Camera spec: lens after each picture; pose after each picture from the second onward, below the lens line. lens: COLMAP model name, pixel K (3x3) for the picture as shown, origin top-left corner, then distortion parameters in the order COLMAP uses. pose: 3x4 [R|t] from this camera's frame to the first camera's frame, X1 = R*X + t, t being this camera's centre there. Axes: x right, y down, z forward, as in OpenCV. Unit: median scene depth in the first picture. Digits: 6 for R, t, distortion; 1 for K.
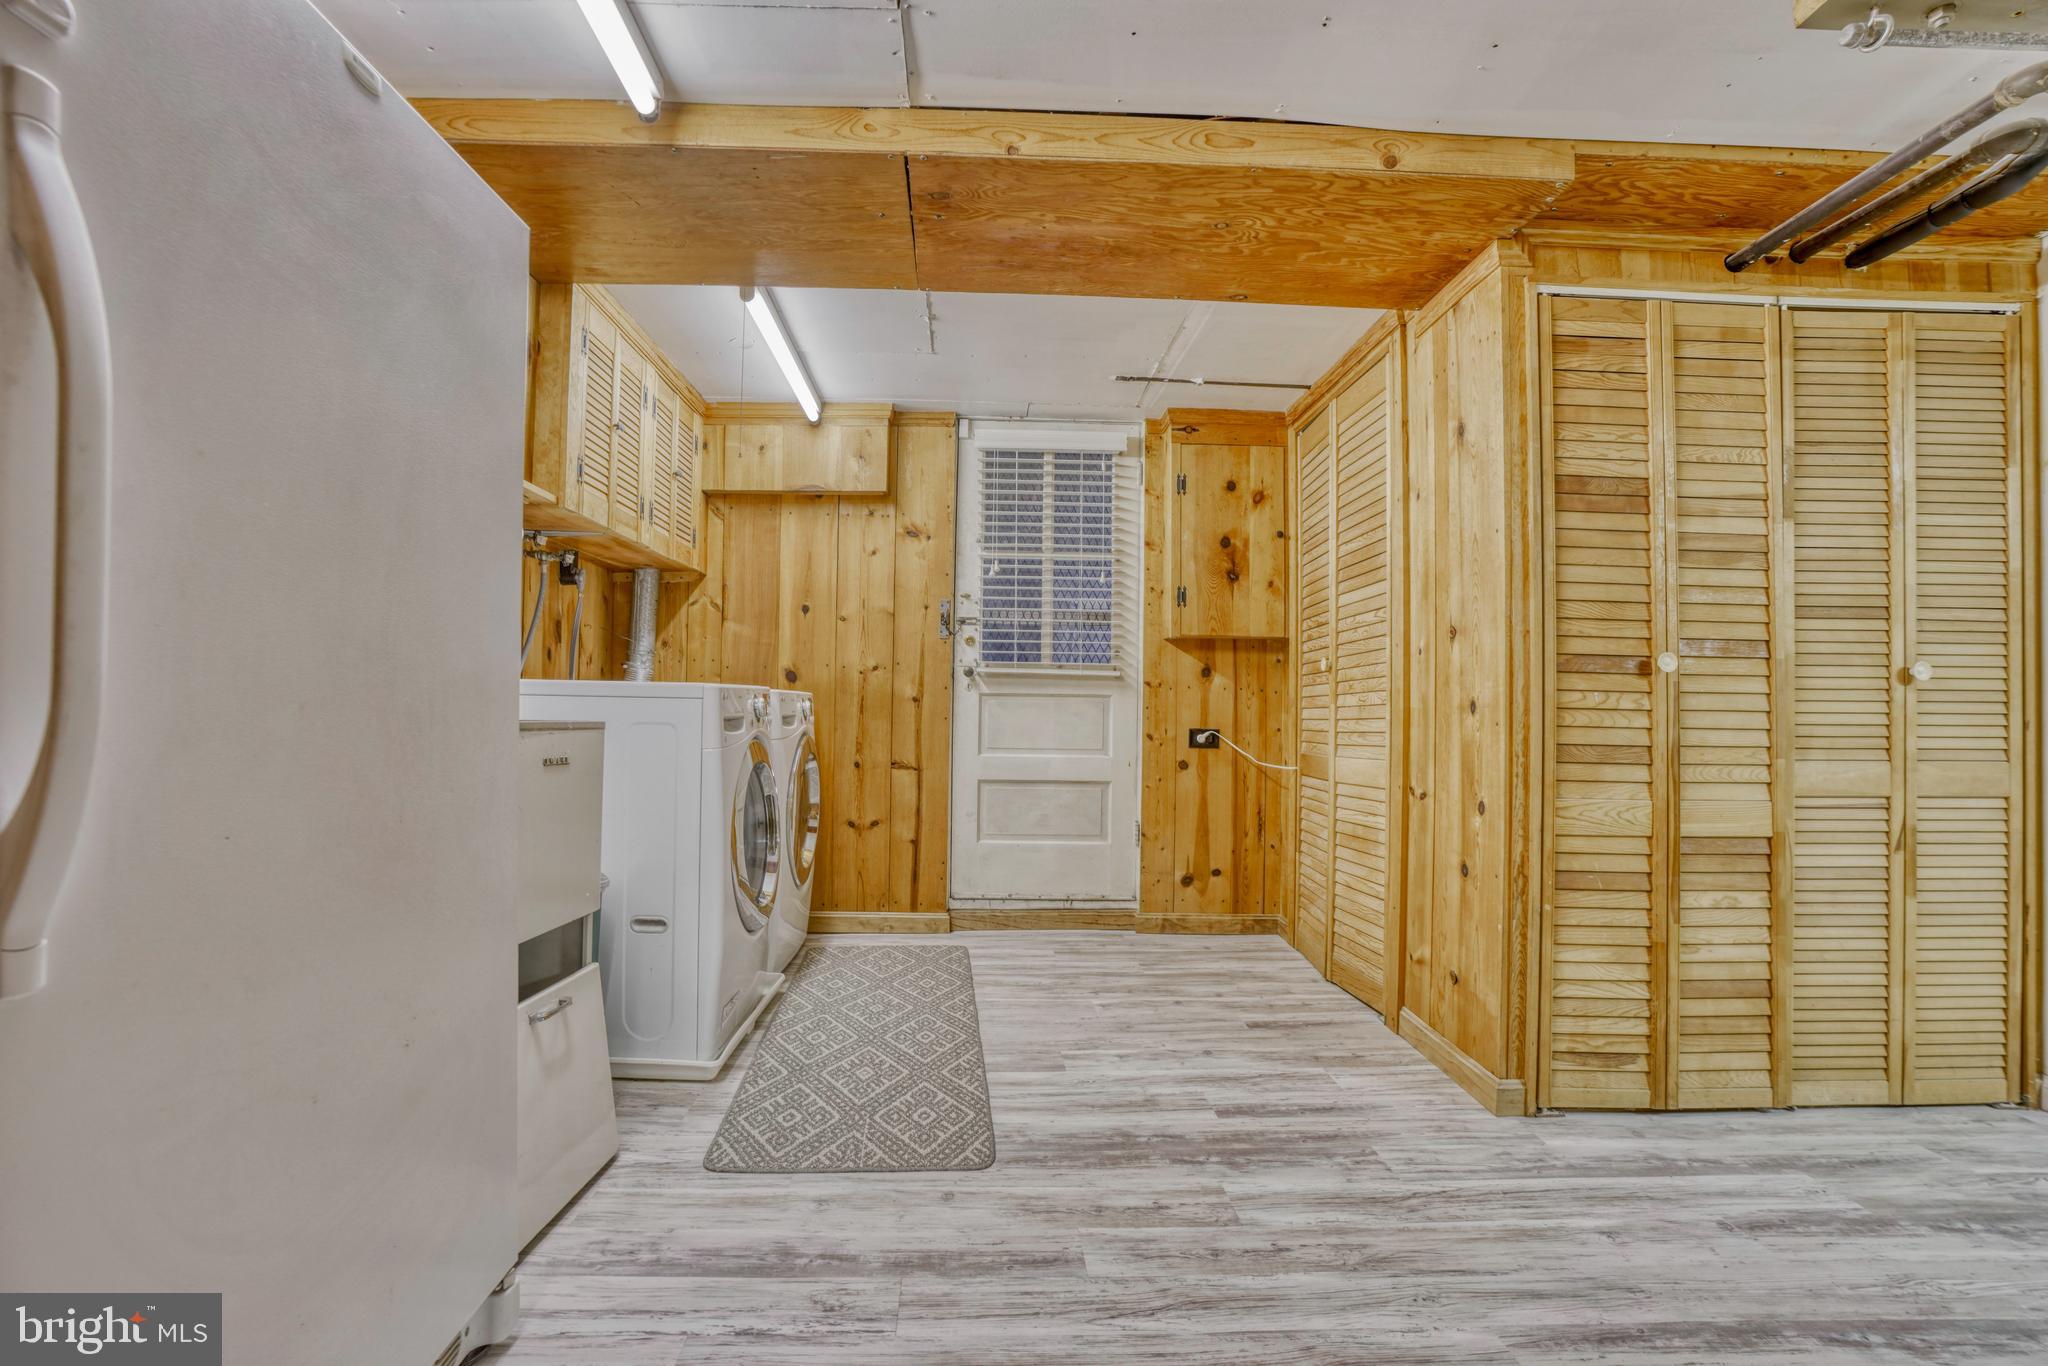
lens RADIAL K [[996.8, 0, 1023.5], [0, 996.8, 719.5], [0, 0, 1]] dist [-0.072714, 0.037657]
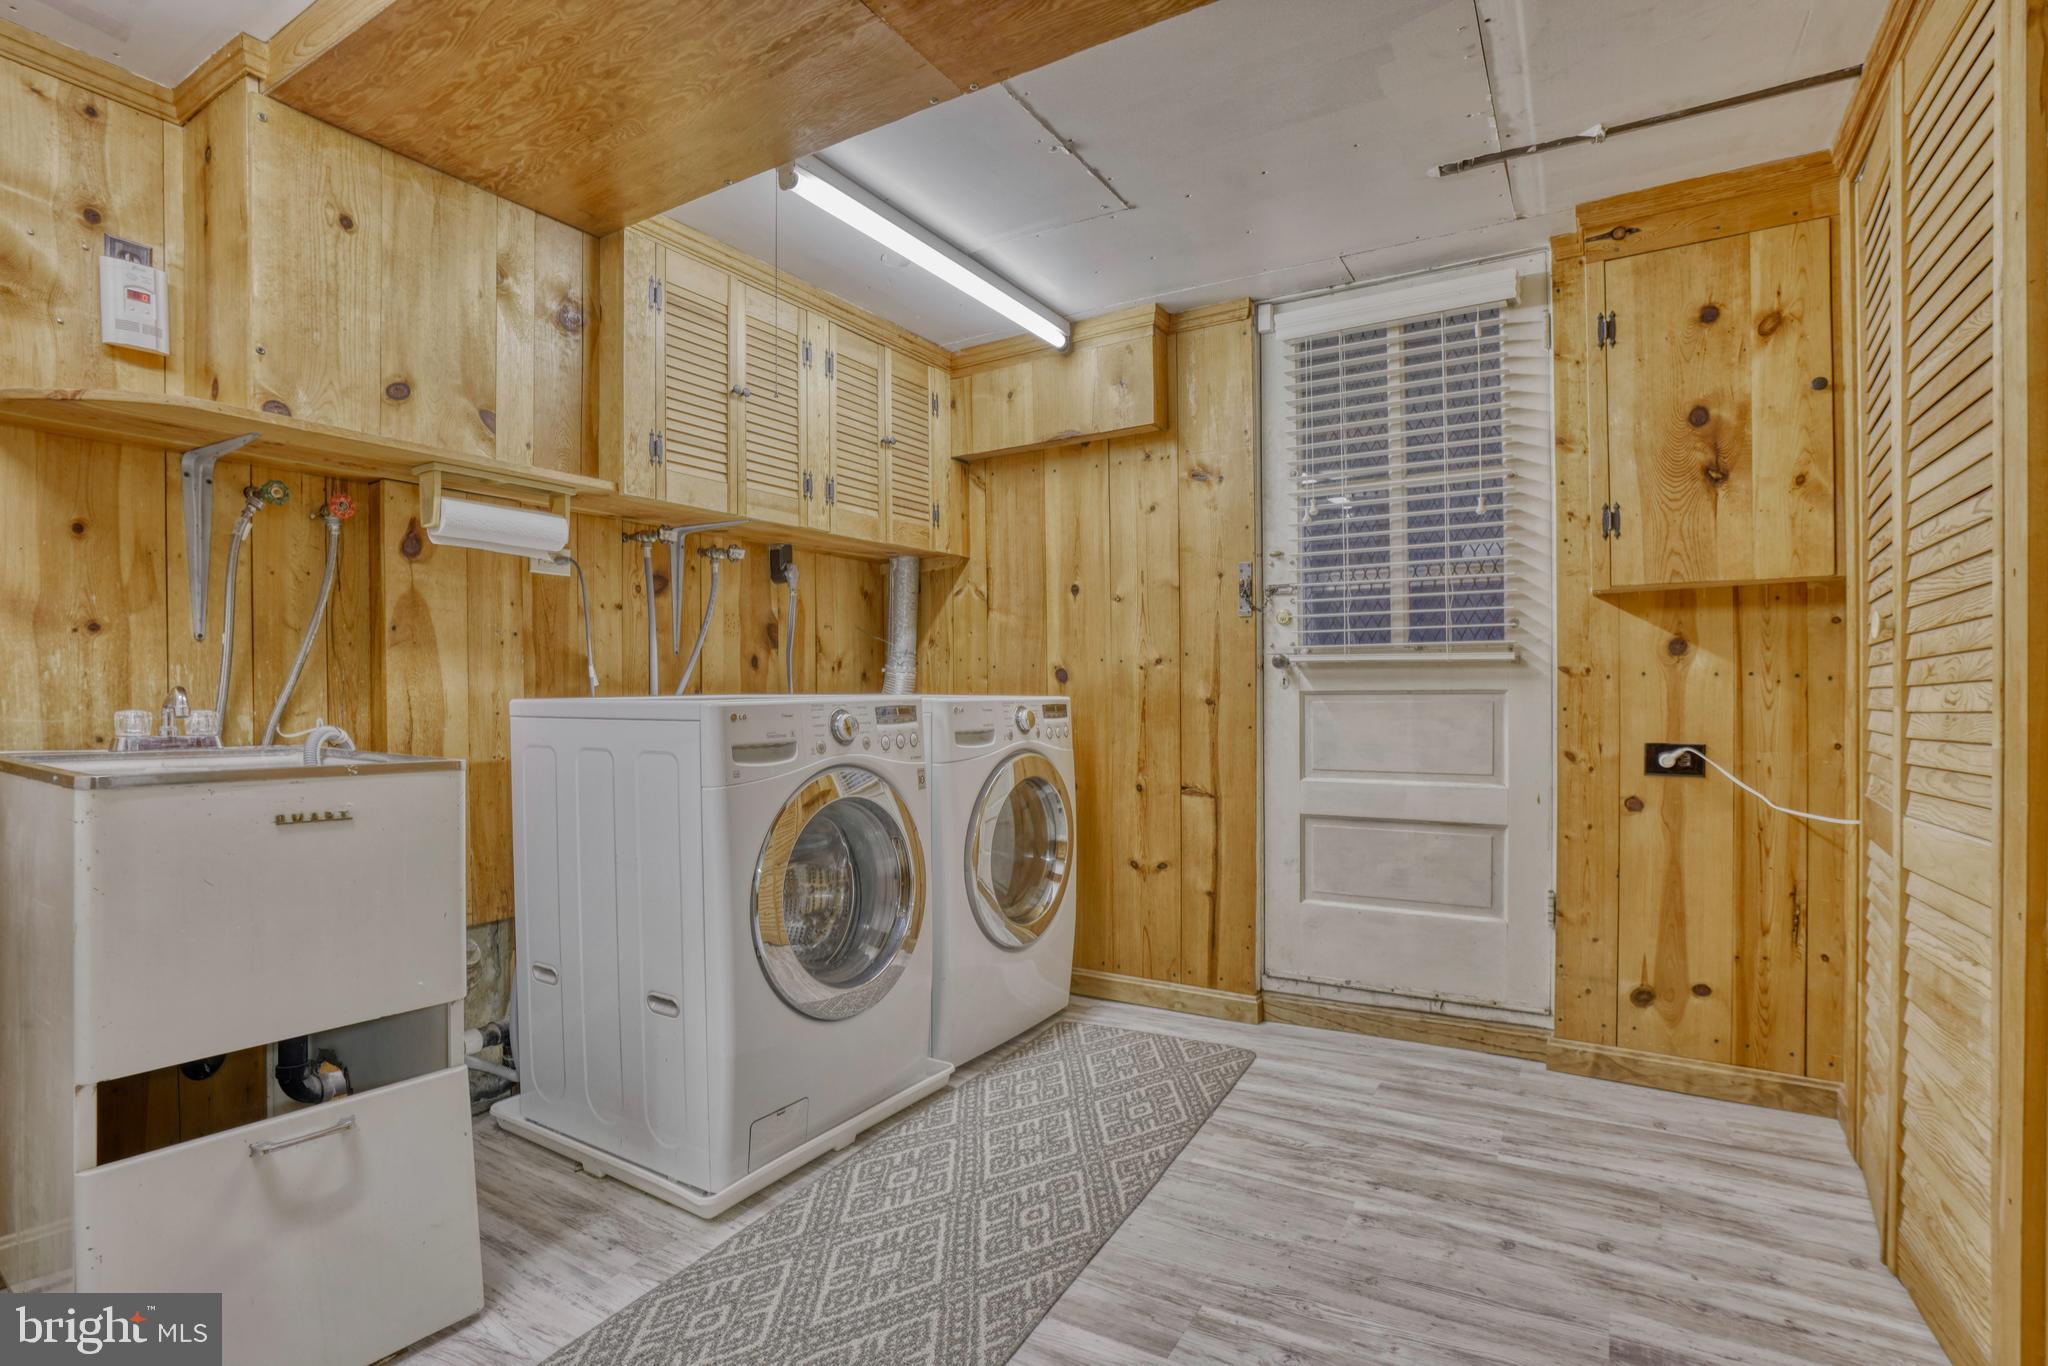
lens RADIAL K [[996.8, 0, 1023.5], [0, 996.8, 719.5], [0, 0, 1]] dist [-0.072714, 0.037657]
pose [[0.824969, -0.004895, -0.565156, 0.192568], [0.013499, 0.999848, 0.011045, -0.016860], [0.565016, -0.016741, 0.824910, 0.317145]]
